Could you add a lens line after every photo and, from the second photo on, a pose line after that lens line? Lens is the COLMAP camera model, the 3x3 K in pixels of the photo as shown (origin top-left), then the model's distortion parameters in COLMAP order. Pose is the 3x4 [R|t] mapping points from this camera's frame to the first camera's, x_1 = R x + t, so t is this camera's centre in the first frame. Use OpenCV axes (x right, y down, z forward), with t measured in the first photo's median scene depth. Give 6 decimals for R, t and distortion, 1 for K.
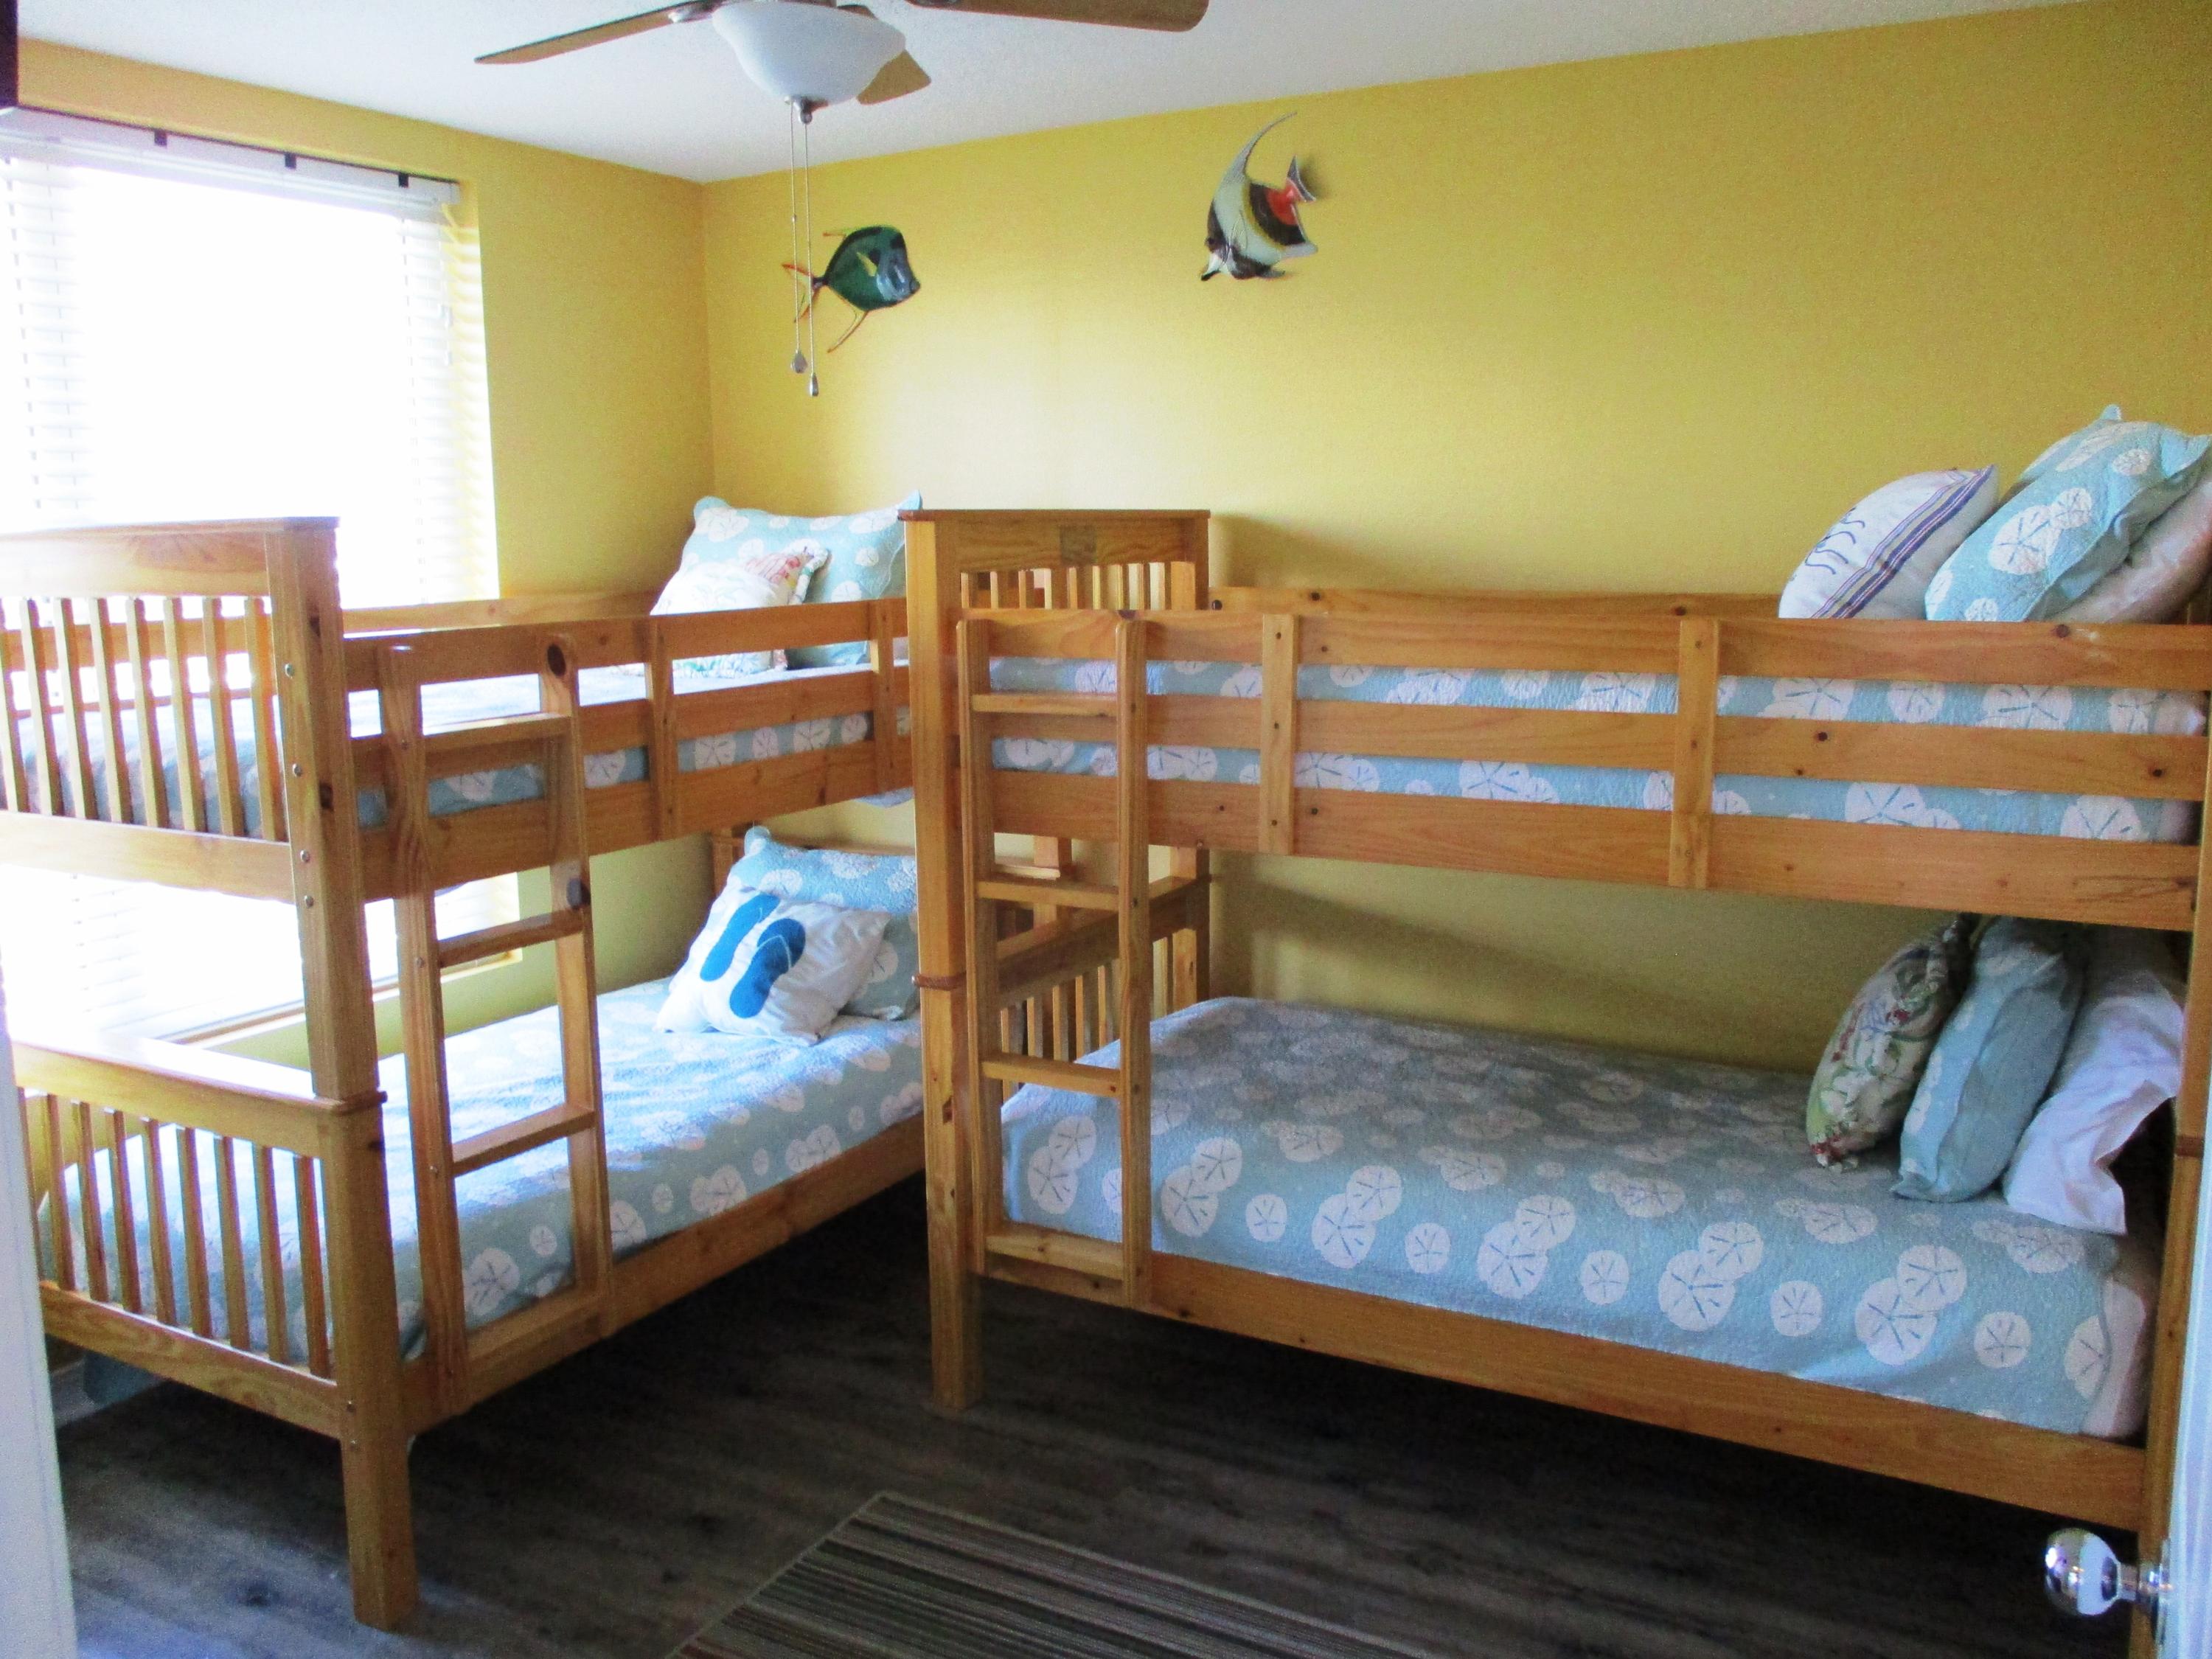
lens RADIAL K [[1844.6, 0, 1116.2], [0, 1844.6, 795.3], [0, 0, 1]] dist [-0.037358, 0.010461]
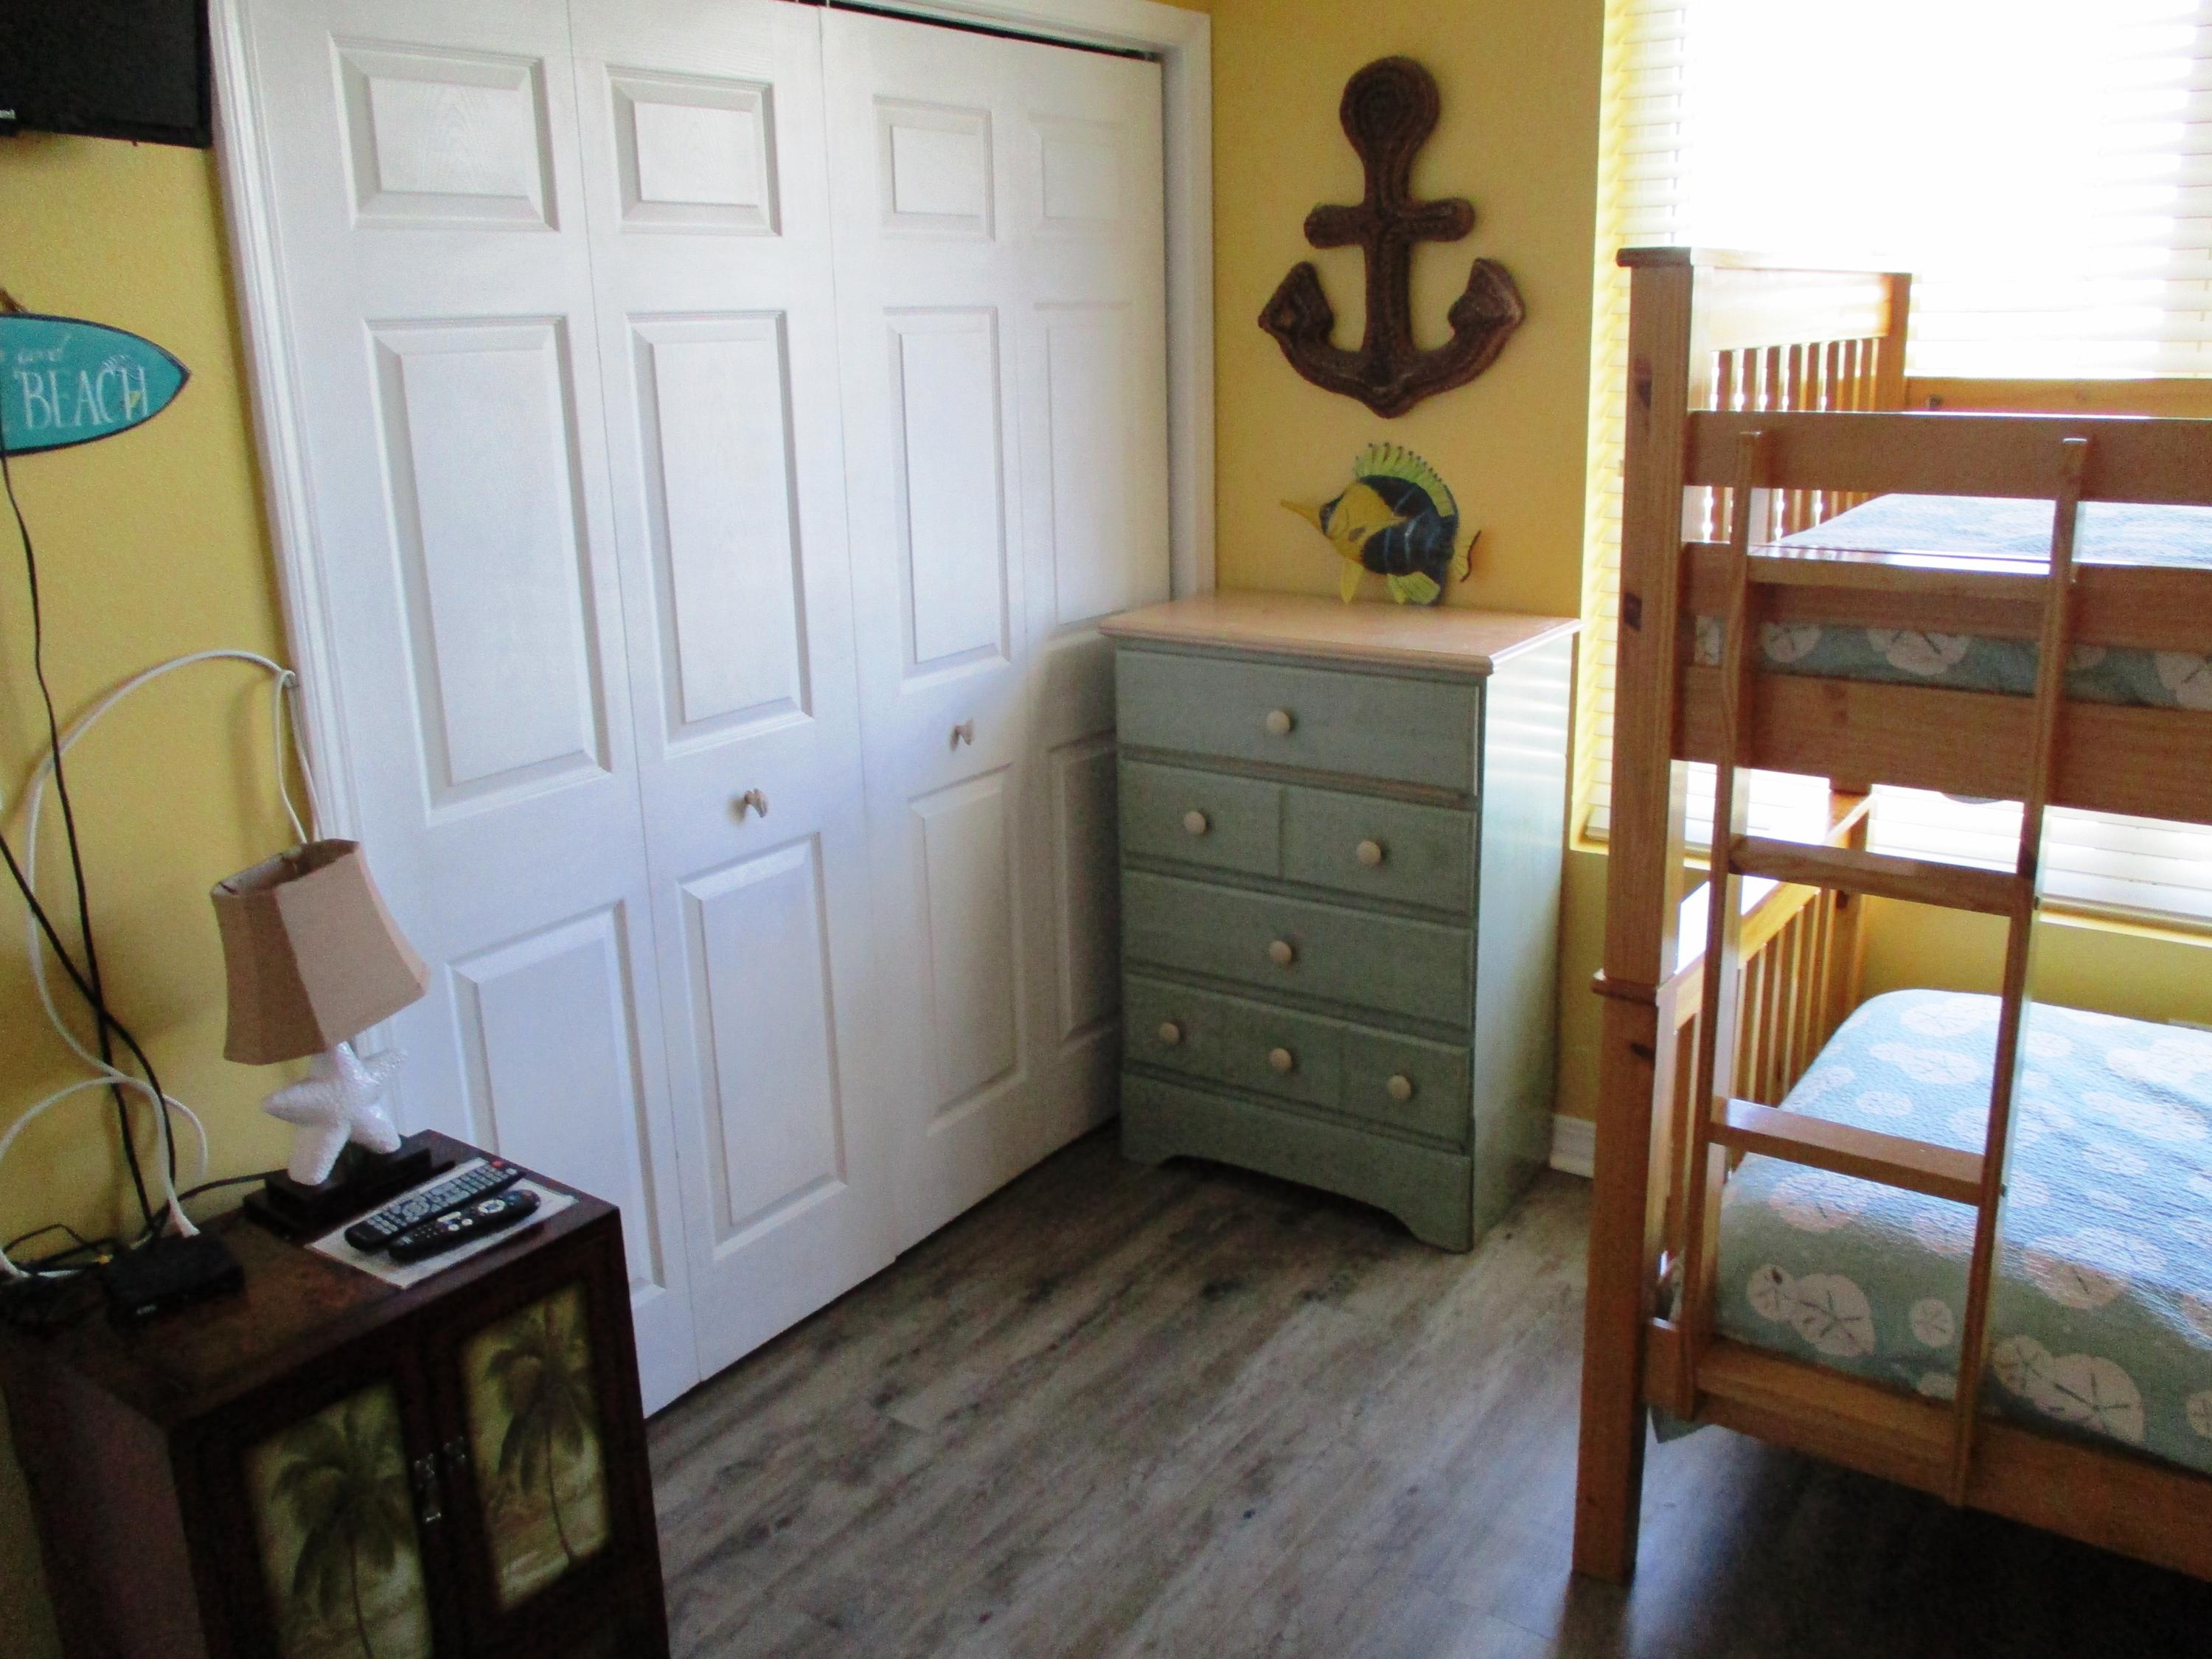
lens RADIAL K [[1844.6, 0, 1116.2], [0, 1844.6, 795.3], [0, 0, 1]] dist [-0.037358, 0.010461]
pose [[-0.099726, 0.268210, -0.958185, 0.346537], [-0.128303, 0.951480, 0.279686, -0.105665], [0.986708, 0.150830, -0.060475, 0.745308]]
